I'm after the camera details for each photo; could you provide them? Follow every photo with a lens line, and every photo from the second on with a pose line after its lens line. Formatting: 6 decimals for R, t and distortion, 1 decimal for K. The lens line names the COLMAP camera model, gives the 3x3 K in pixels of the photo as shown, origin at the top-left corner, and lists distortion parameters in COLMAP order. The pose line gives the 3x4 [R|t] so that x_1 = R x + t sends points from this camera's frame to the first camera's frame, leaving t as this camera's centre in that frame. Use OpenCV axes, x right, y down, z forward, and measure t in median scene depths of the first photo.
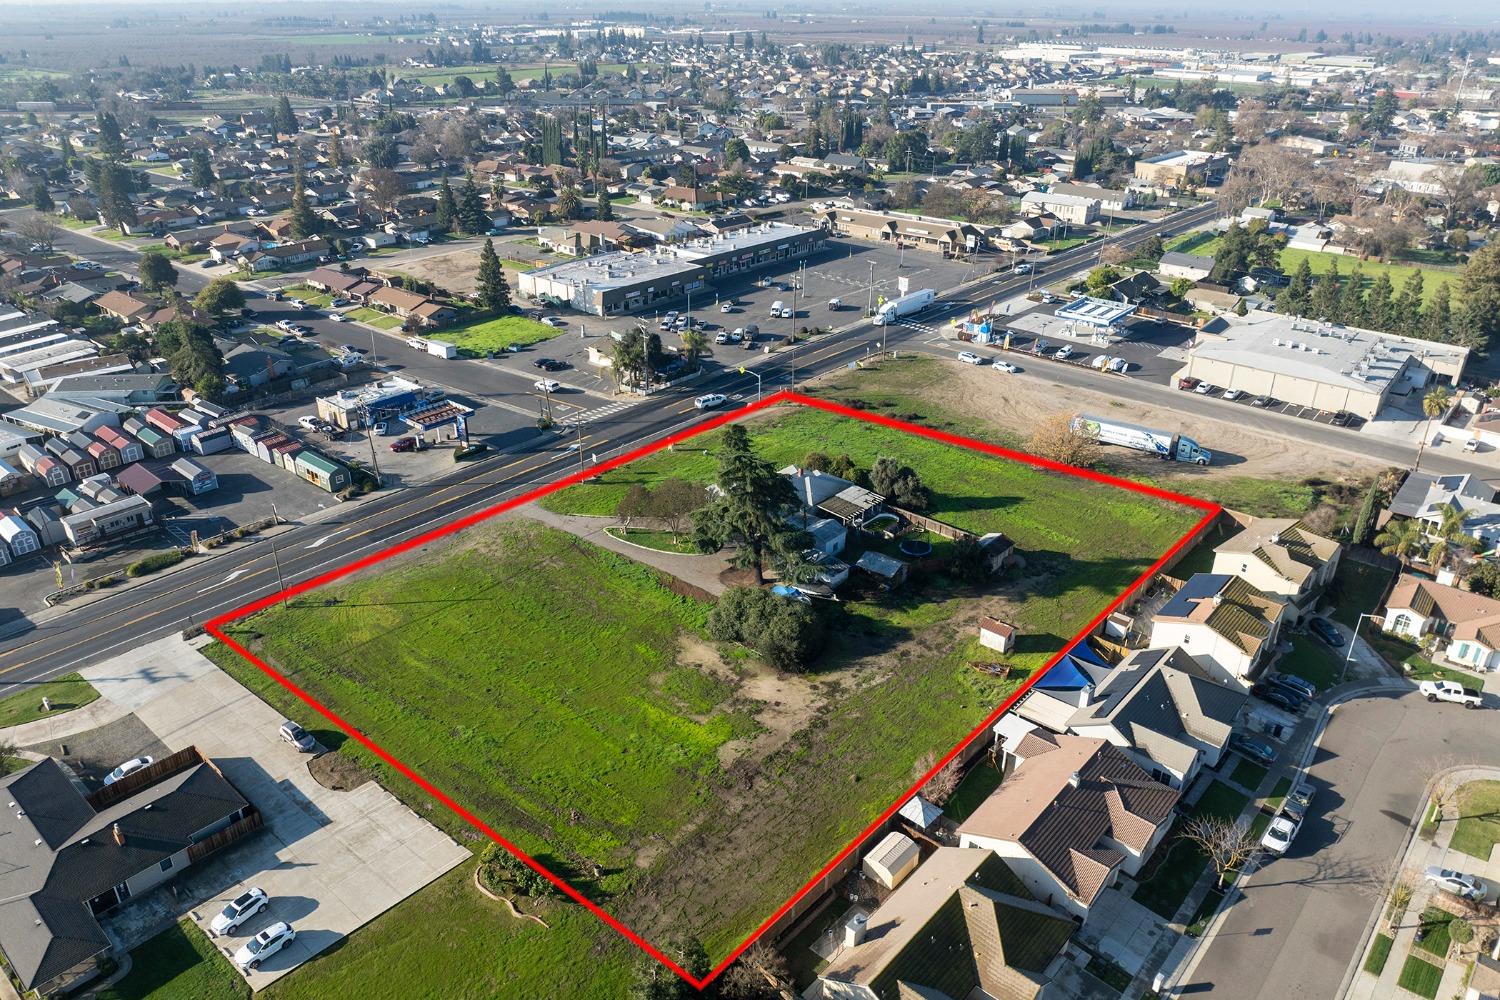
lens RADIAL K [[1055.6, 0, 743.6], [0, 1055.6, 503.3], [0, 0, 1]] dist [-0.036346, -0.000178]
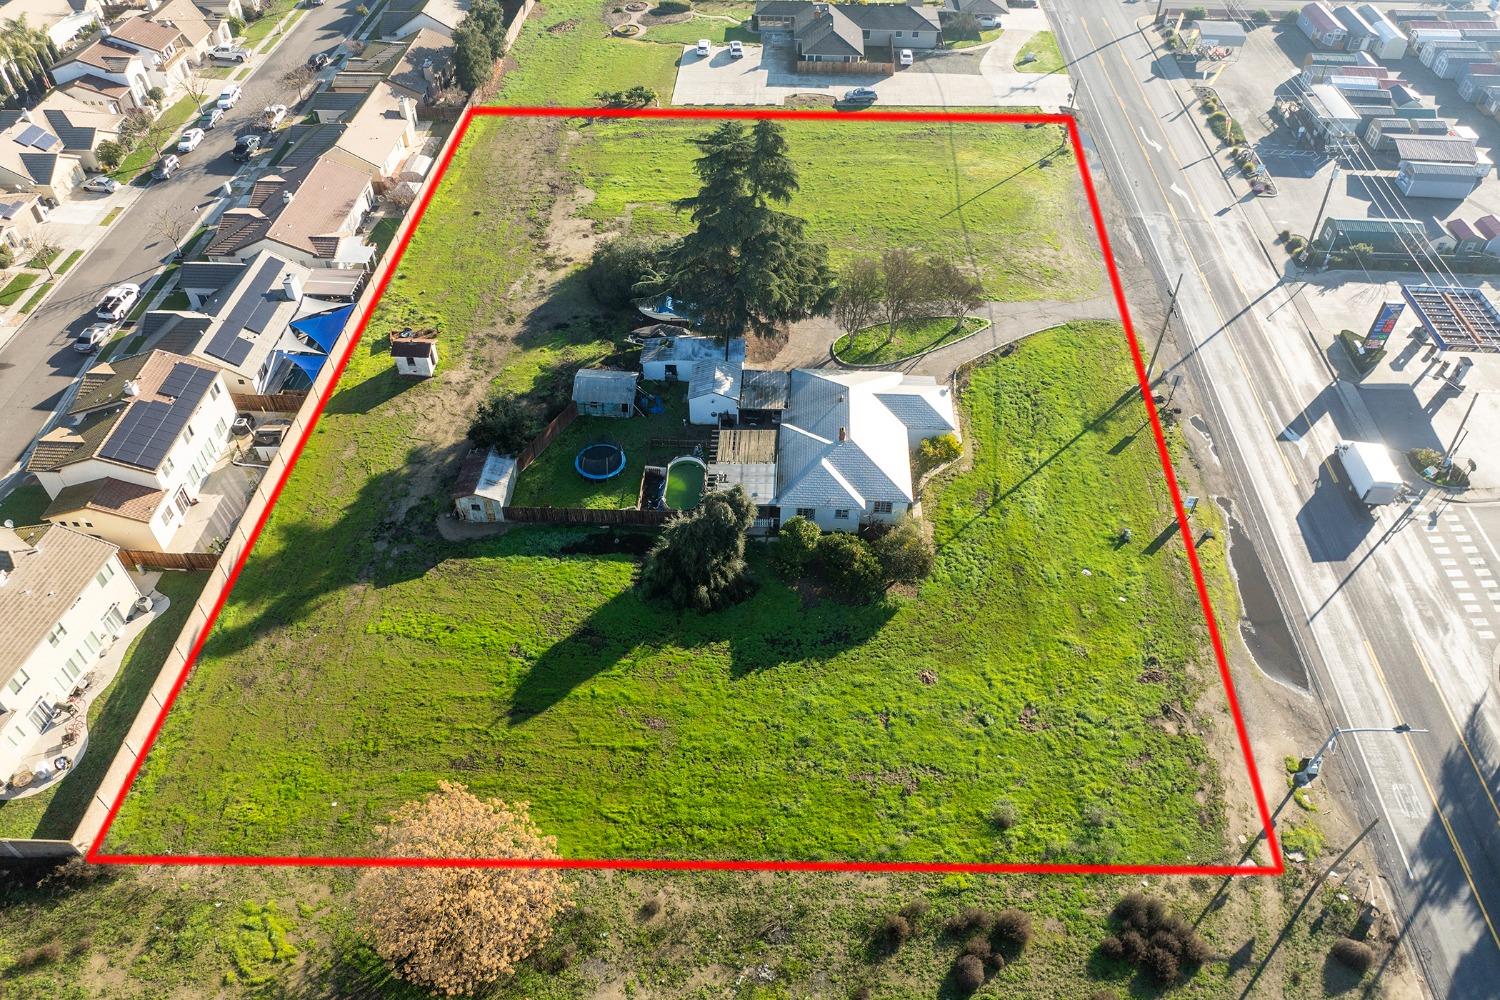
lens RADIAL K [[1055.6, 0, 745.0], [0, 1055.6, 508.7], [0, 0, 1]] dist [-0.036346, -0.000178]
pose [[-0.783022, 0.435910, -0.443688, 0.281248], [-0.280588, 0.389072, 0.877436, -0.383768], [0.555110, 0.811545, -0.182341, 0.855338]]
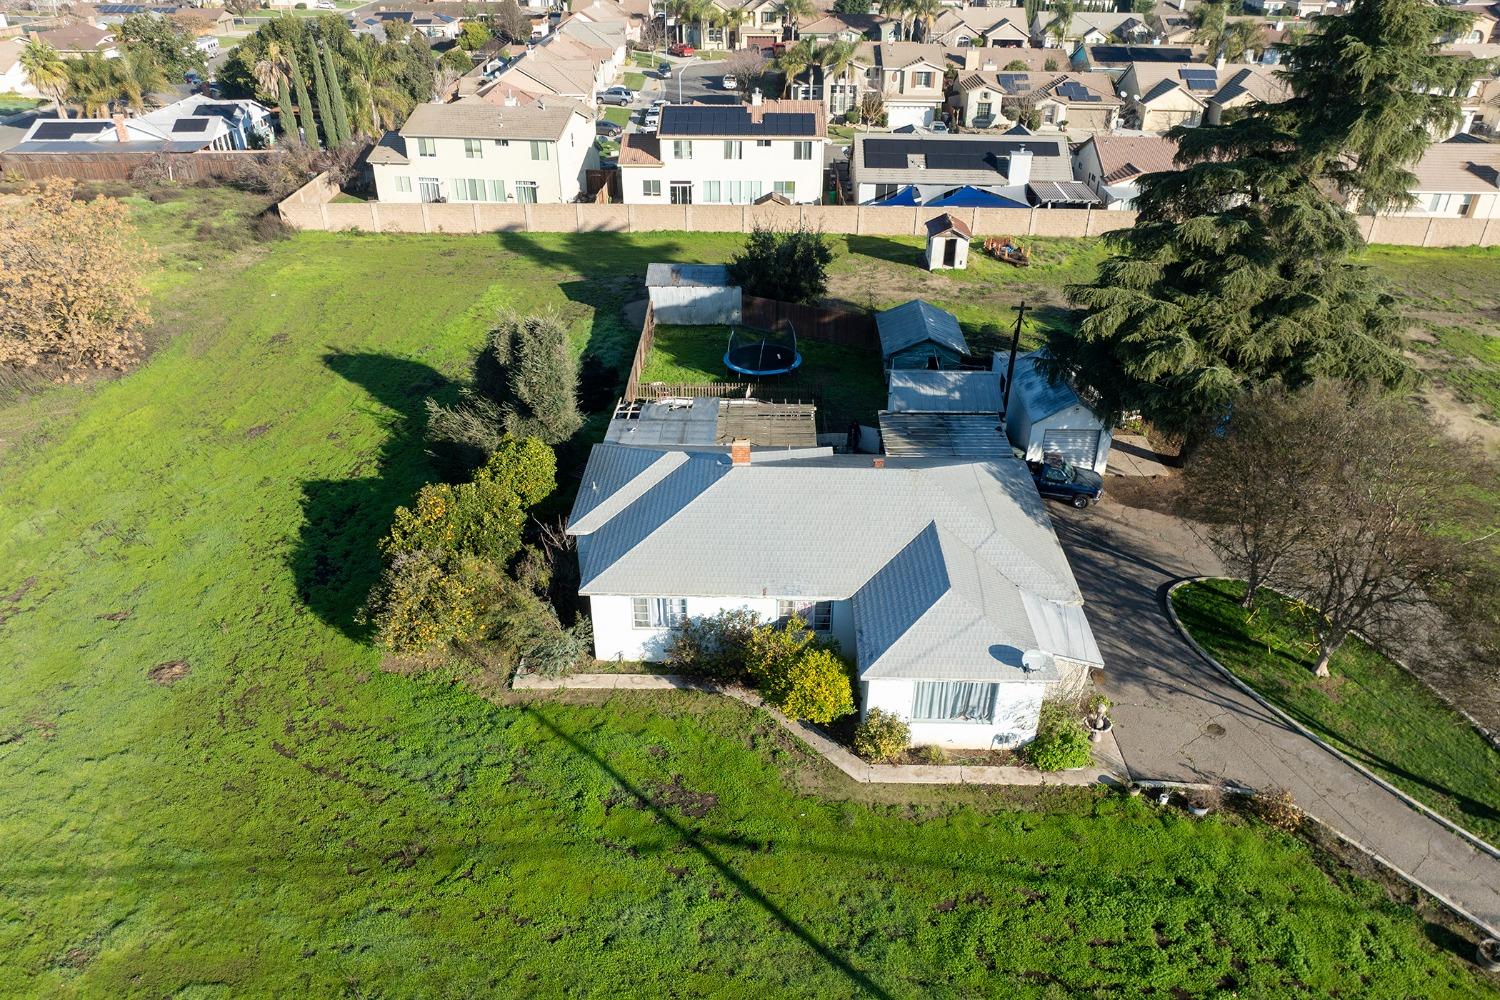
lens RADIAL K [[1055.6, 0, 741.1], [0, 1055.6, 565.6], [0, 0, 1]] dist [-0.036346, -0.000178]
pose [[-0.642182, -0.427751, 0.636106, -0.090884], [0.329431, 0.595285, 0.732878, -0.153288], [-0.692154, 0.680194, -0.241367, 0.834051]]
